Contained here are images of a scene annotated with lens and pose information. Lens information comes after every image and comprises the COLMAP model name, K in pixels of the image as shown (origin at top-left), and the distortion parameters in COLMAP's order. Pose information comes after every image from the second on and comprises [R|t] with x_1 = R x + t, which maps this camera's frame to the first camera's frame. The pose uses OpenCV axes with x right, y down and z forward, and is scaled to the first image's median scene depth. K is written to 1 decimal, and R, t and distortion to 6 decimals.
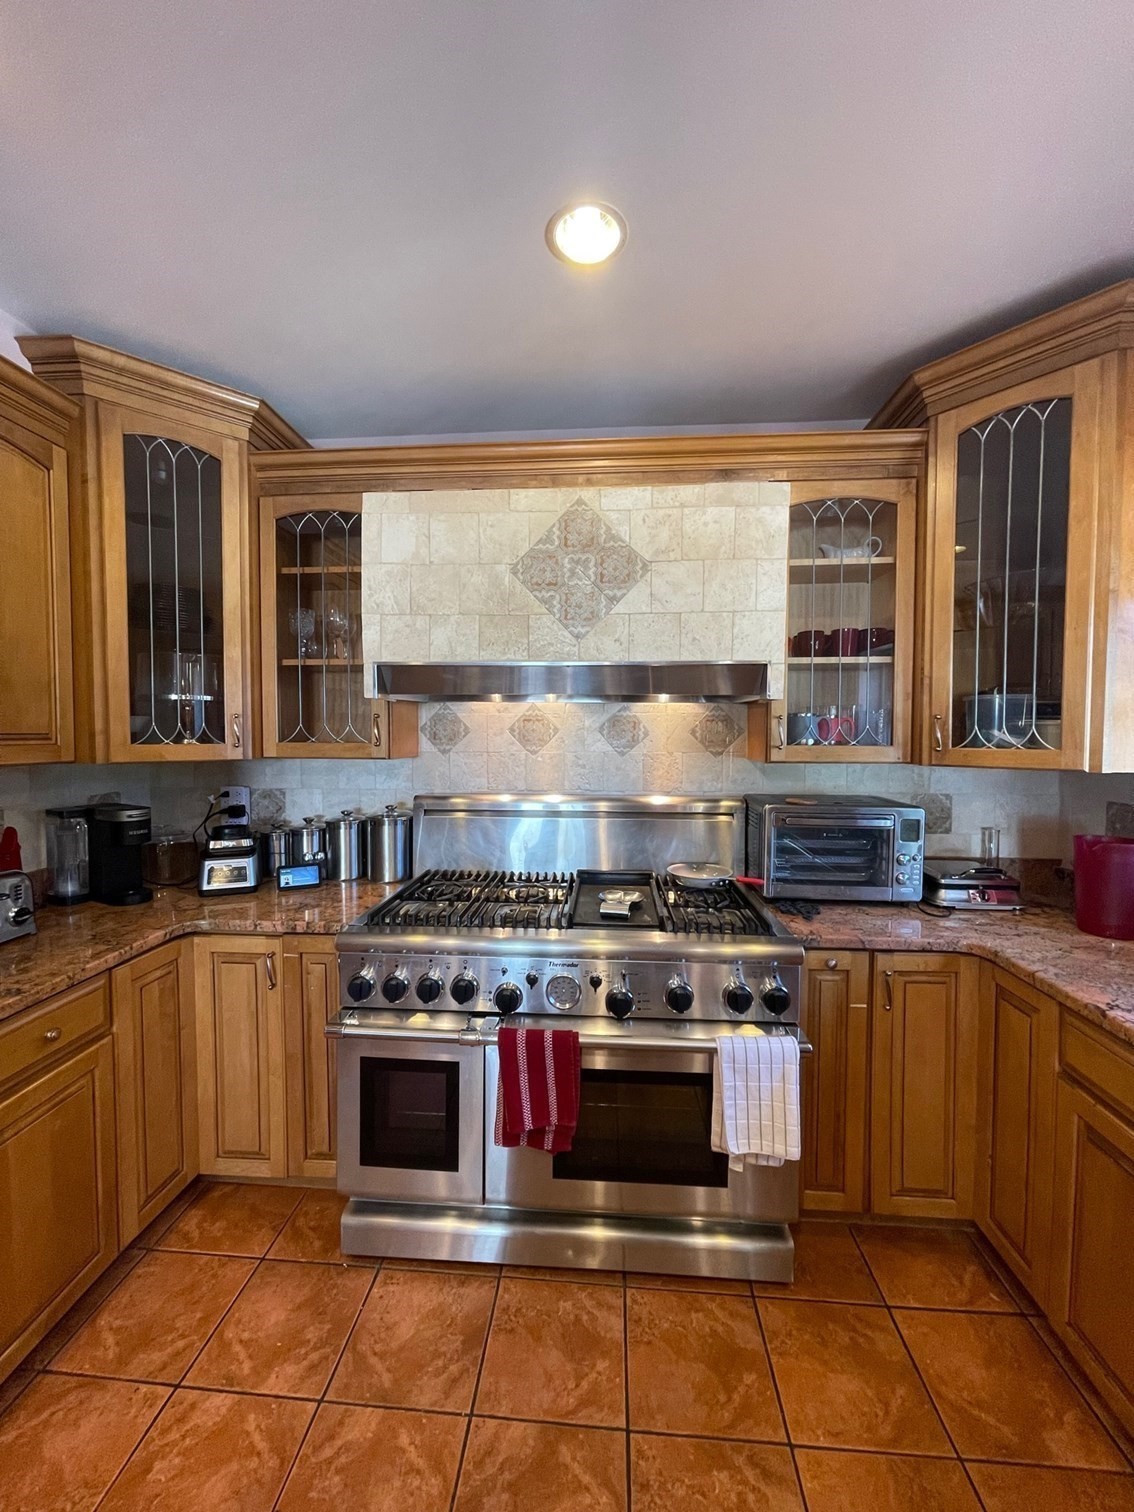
lens RADIAL K [[611.2, 0, 562.5], [0, 611.2, 754.2], [0, 0, 1]] dist [-0.002491, 0.000657]
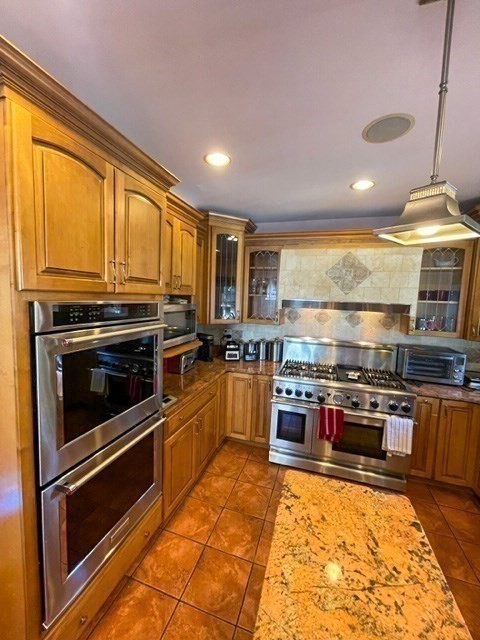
lens RADIAL K [[258.7, 0, 238.1], [0, 258.7, 319.2], [0, 0, 1]] dist [-0.002491, 0.000657]
pose [[0.971371, 0.054660, -0.231193, -0.207805], [-0.043530, 0.997647, 0.052976, -0.104168], [0.233544, -0.041395, 0.971465, -0.485064]]
